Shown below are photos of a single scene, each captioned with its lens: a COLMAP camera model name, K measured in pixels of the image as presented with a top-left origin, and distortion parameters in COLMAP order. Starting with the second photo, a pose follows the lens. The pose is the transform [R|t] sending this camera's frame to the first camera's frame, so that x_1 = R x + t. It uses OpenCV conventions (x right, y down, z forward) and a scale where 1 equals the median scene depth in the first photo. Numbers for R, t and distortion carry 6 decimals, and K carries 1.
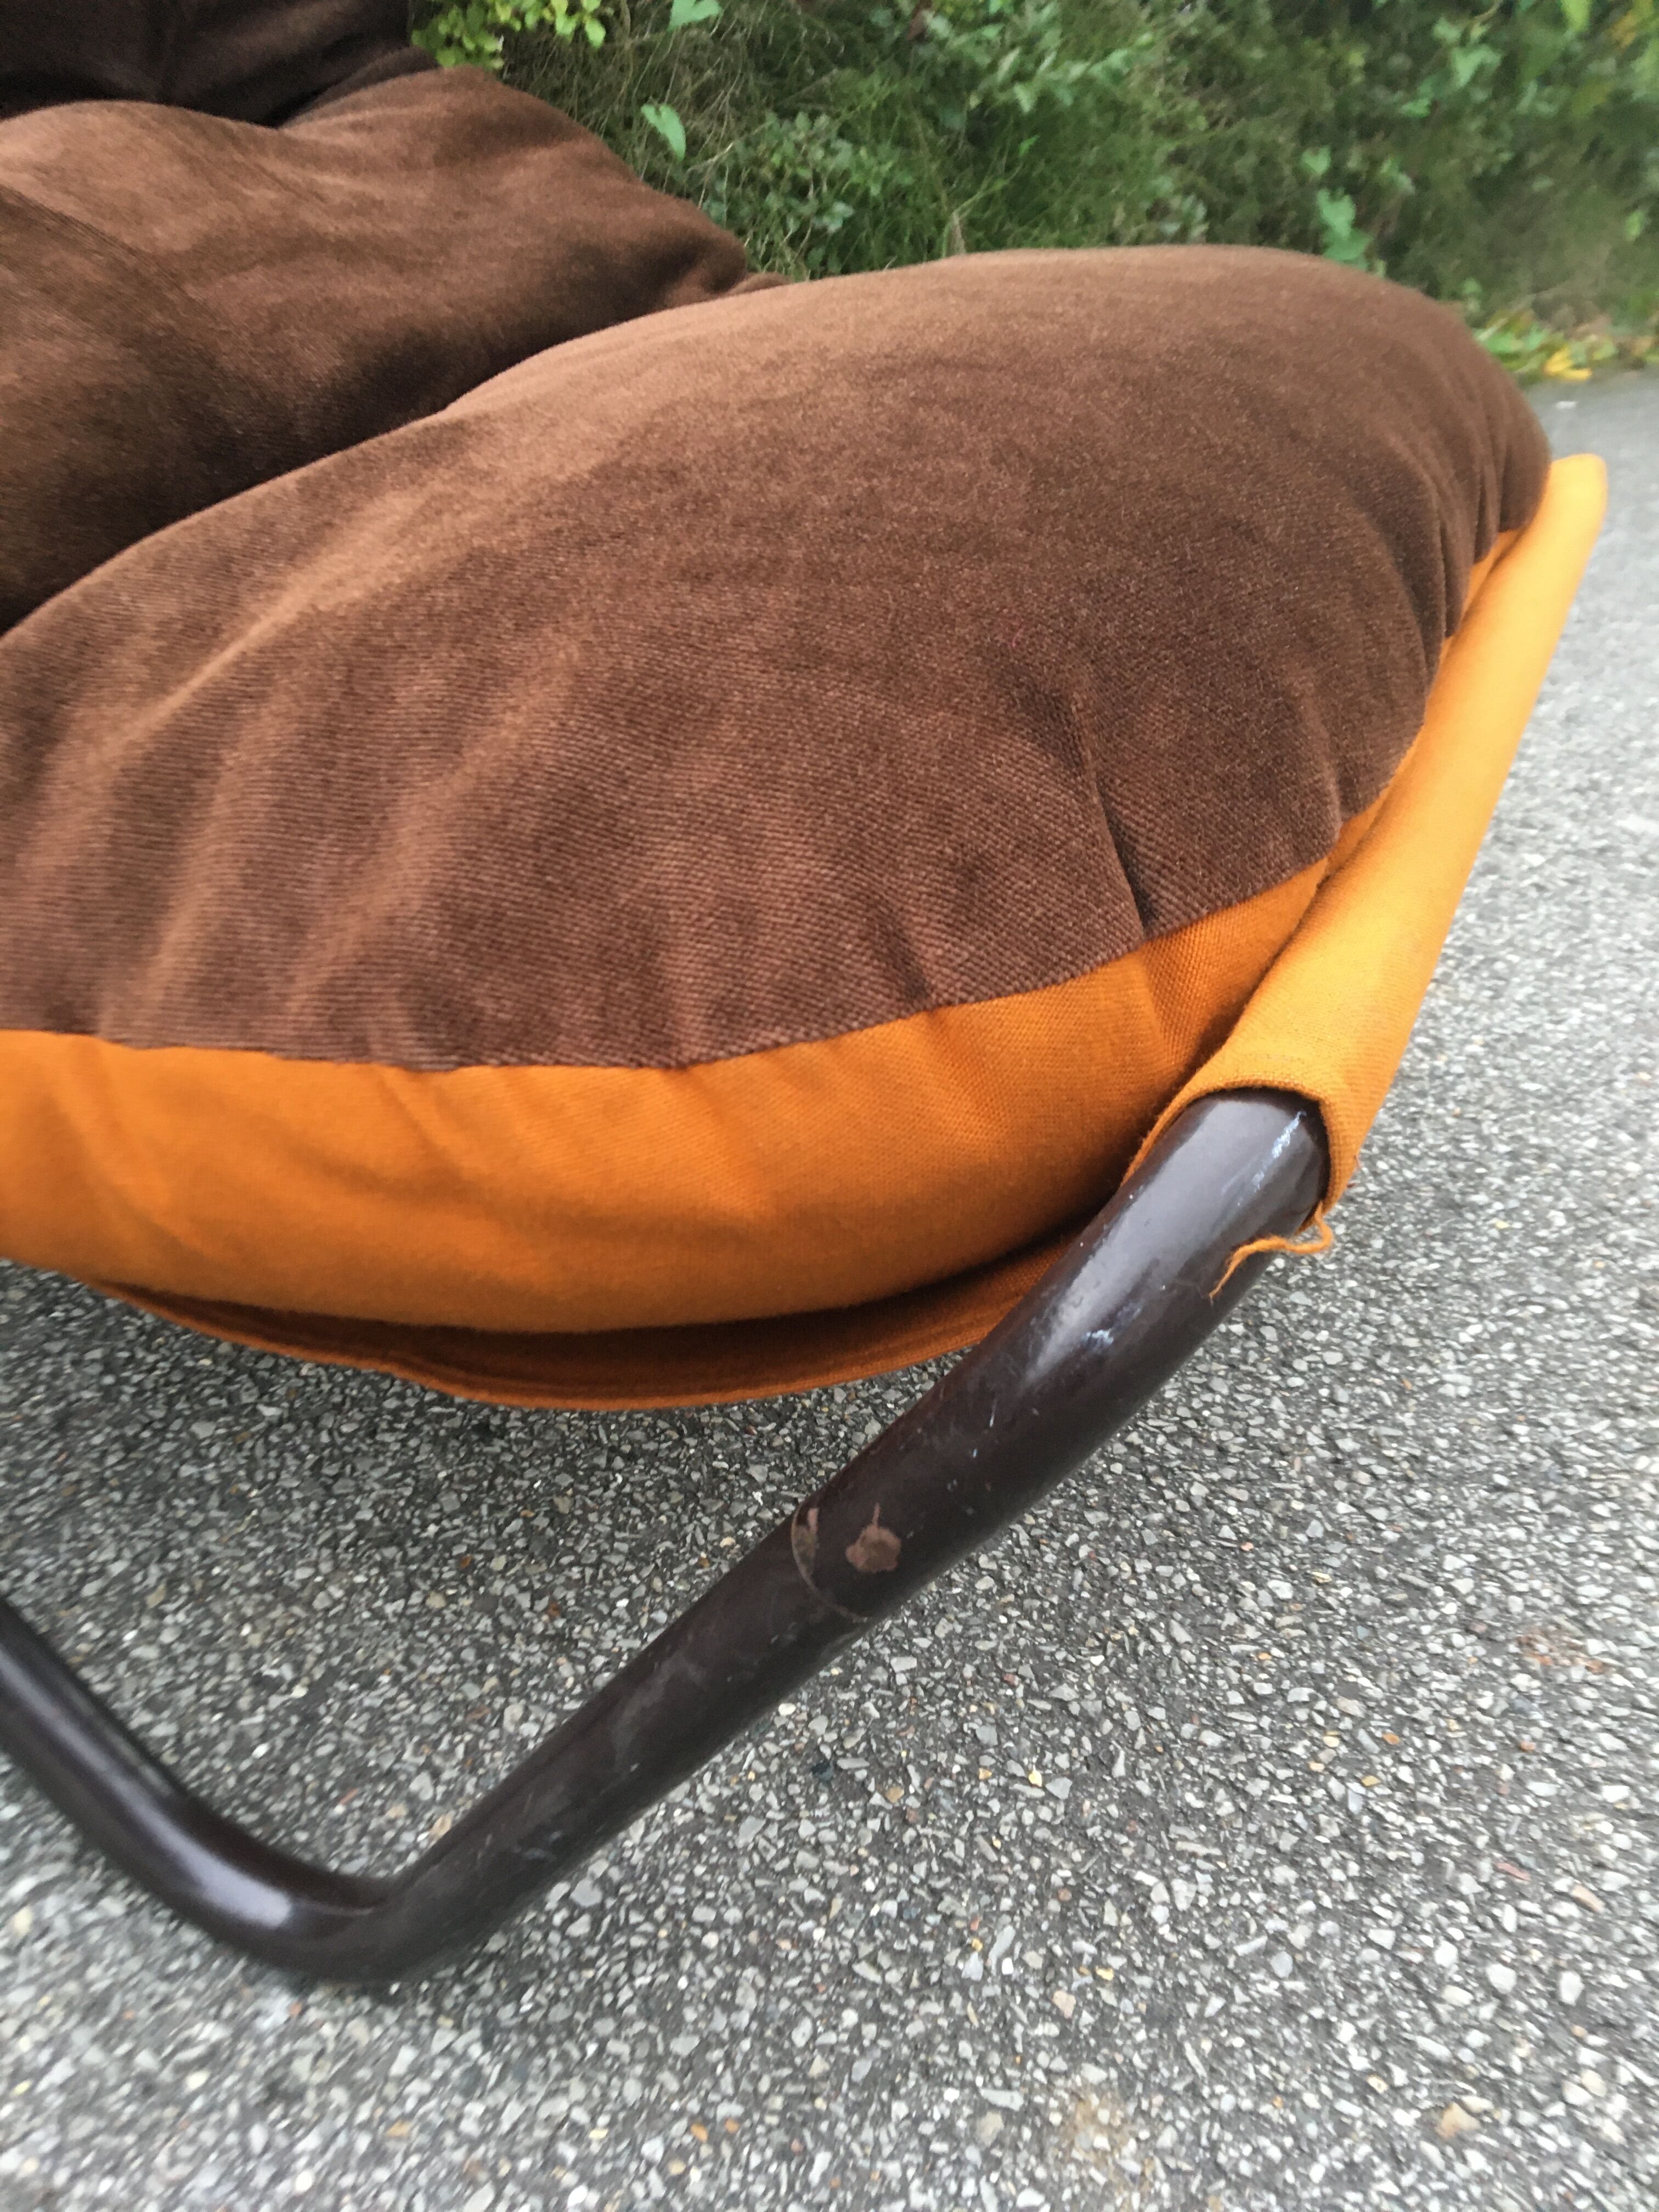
lens RADIAL K [[1853.2, 0, 829.5], [0, 1853.2, 1106.0], [0, 0, 1]] dist [0.055965, -0.067048]
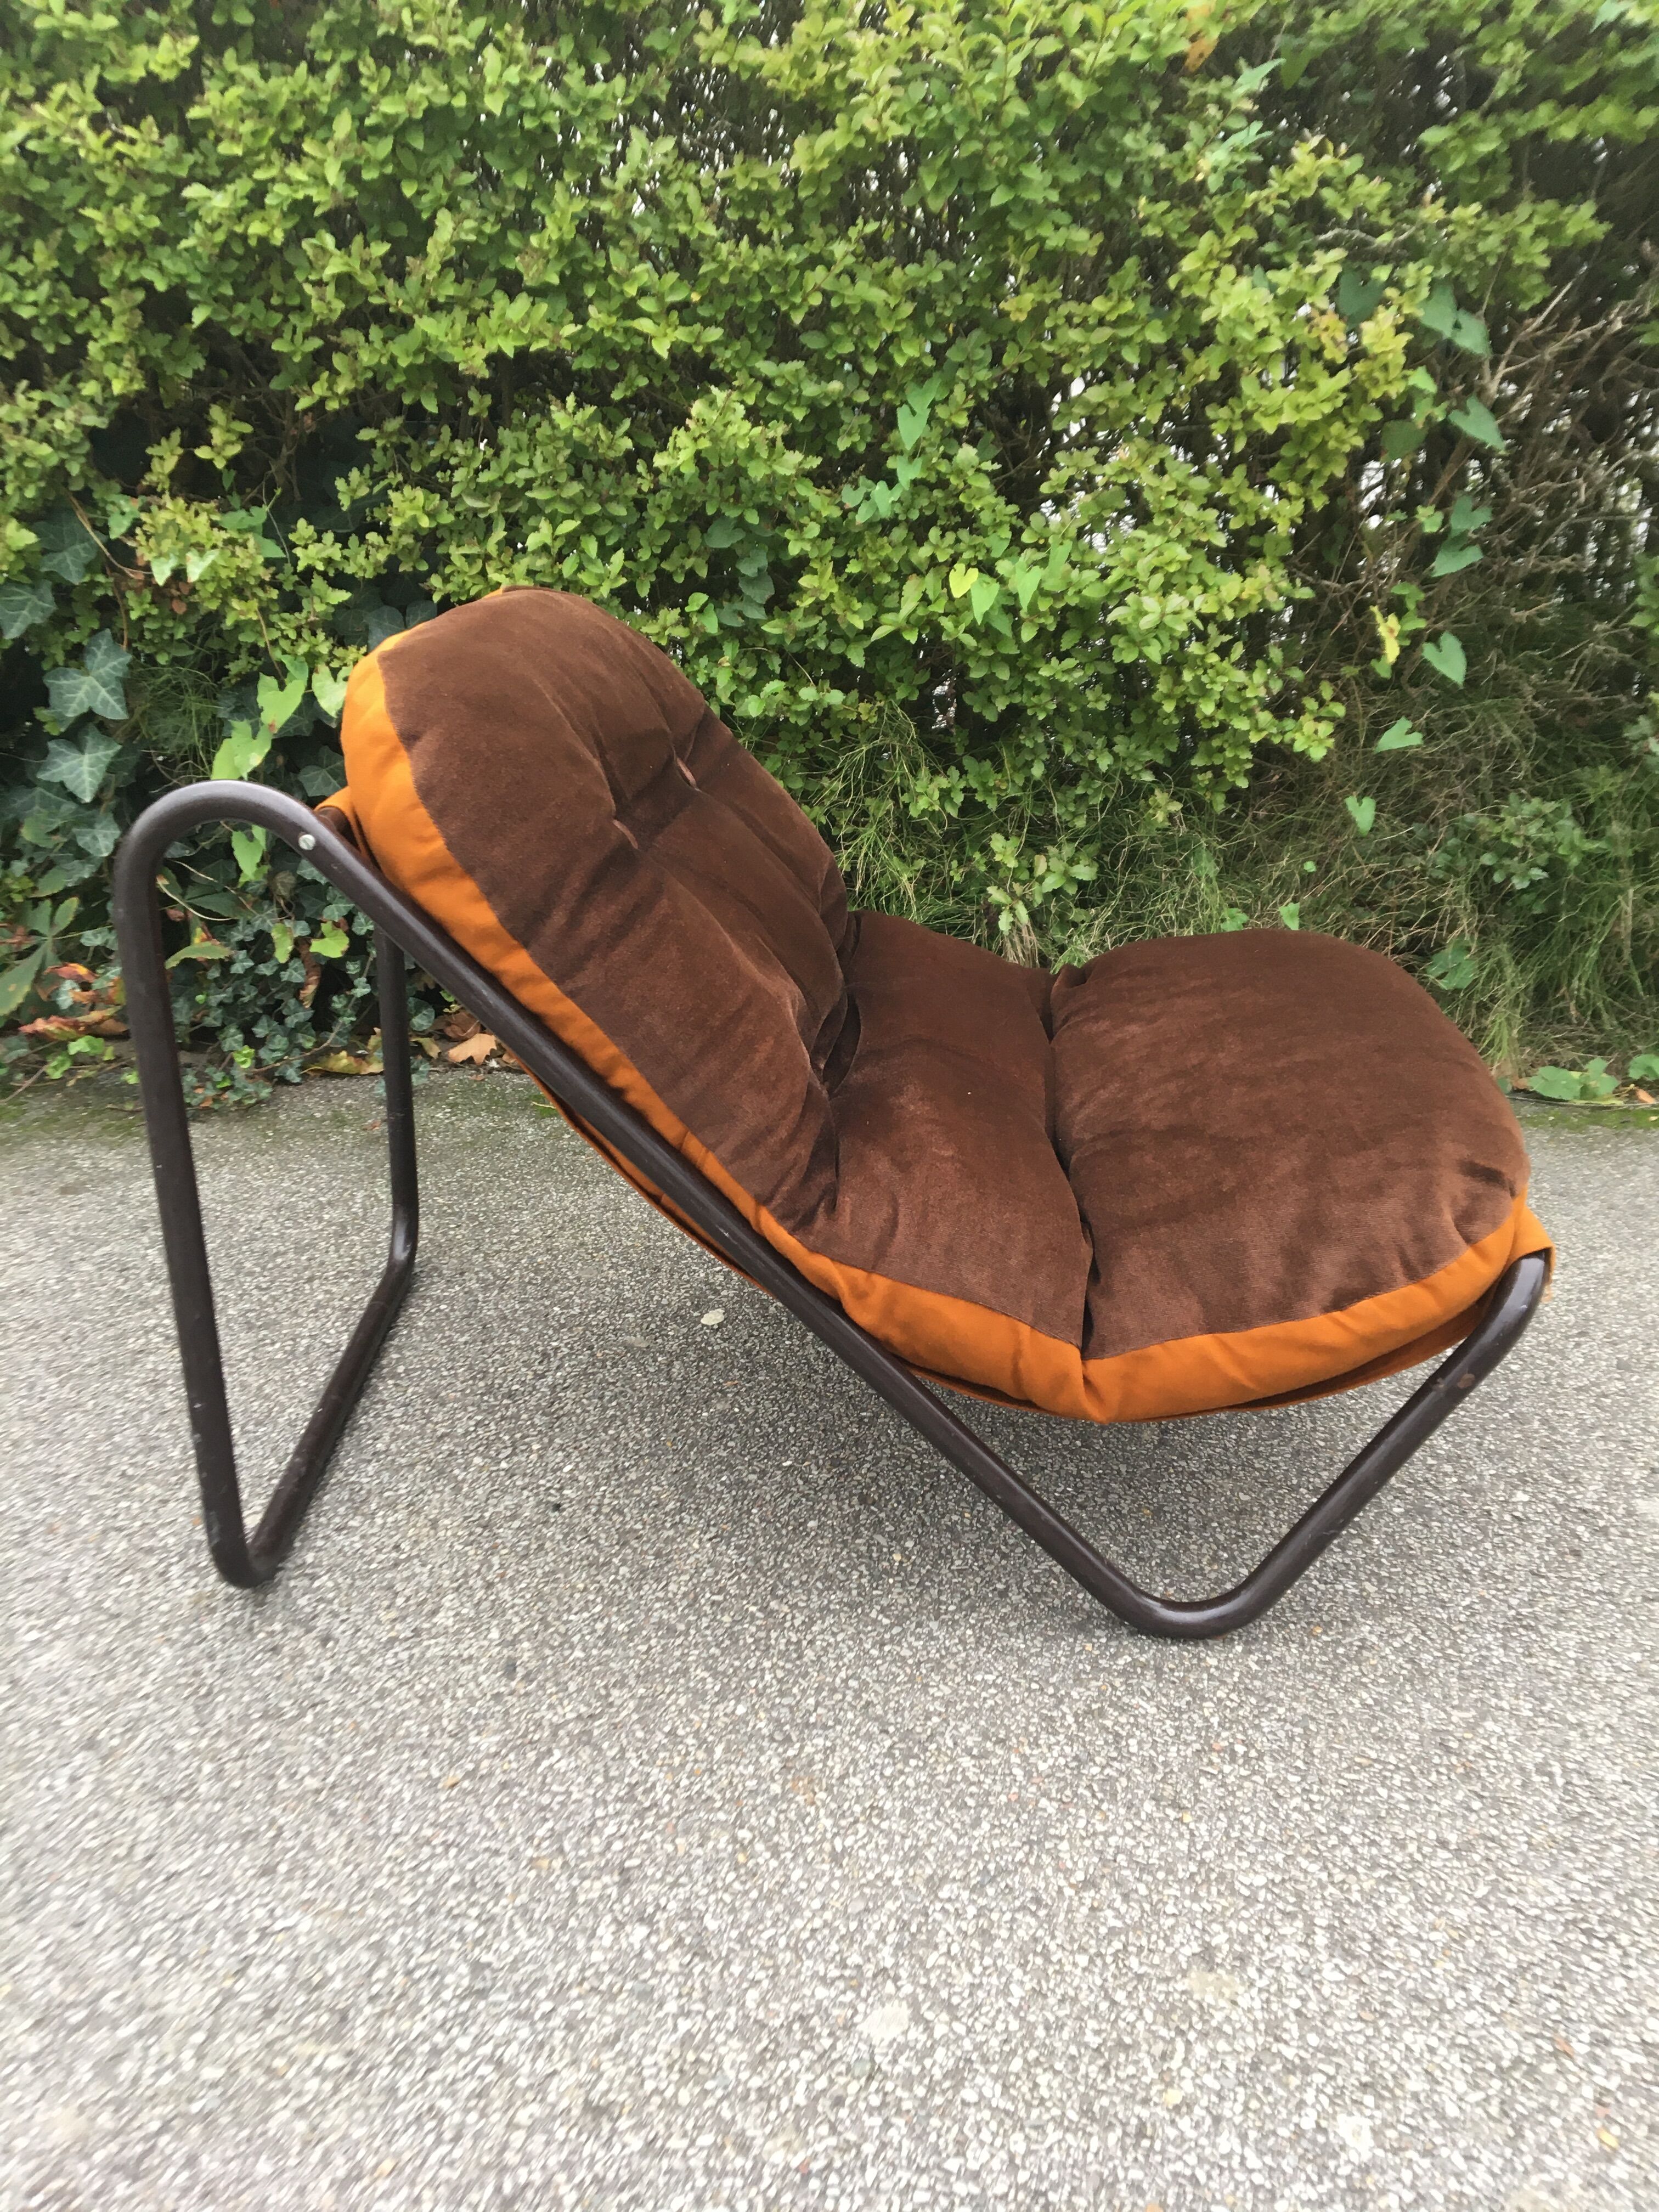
lens RADIAL K [[1848.9, 0, 834.0], [0, 1848.9, 1103.3], [0, 0, 1]] dist [0.062702, -0.079062]
pose [[0.749898, 0.238522, -0.617058, 1.522959], [-0.343106, 0.937715, -0.054499, -0.309512], [0.565625, 0.252584, 0.785028, -0.759663]]
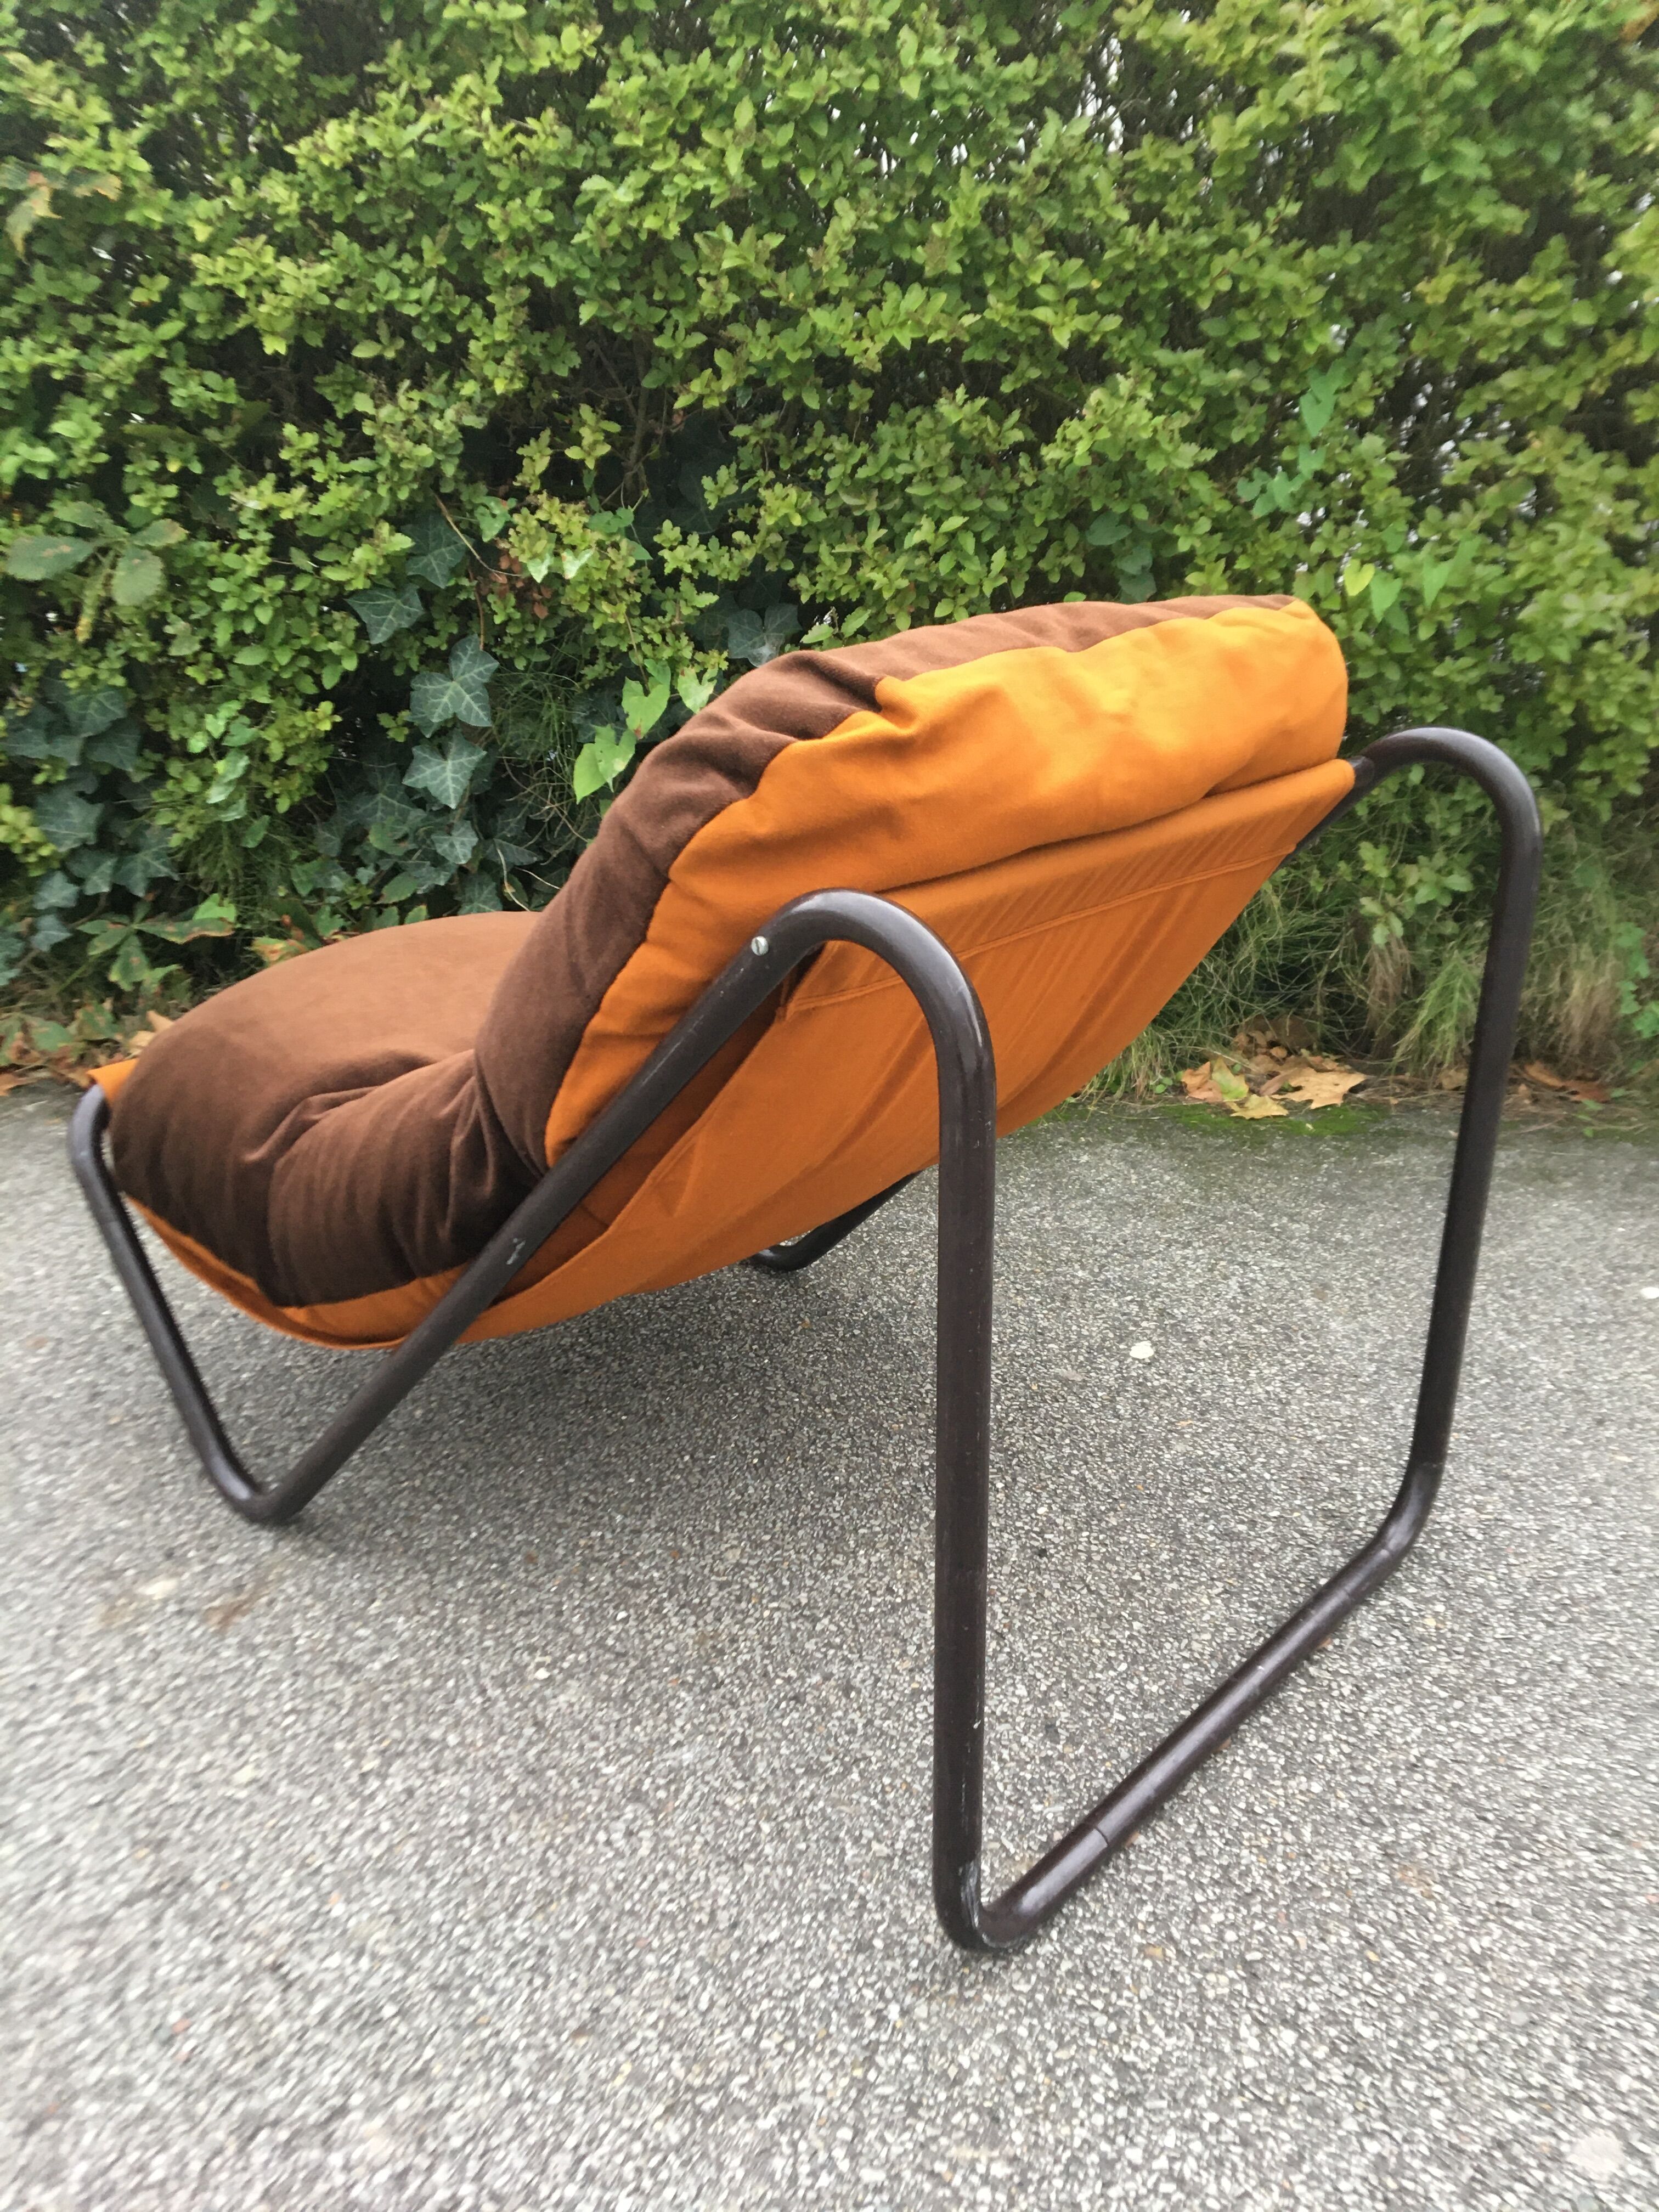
lens RADIAL K [[1846.9, 0, 832.1], [0, 1846.9, 1101.1], [0, 0, 1]] dist [0.077961, -0.108574]
pose [[0.707842, 0.244499, -0.662706, 1.053157], [-0.358742, 0.932618, -0.039094, -0.149745], [0.608493, 0.265413, 0.747858, -0.963524]]
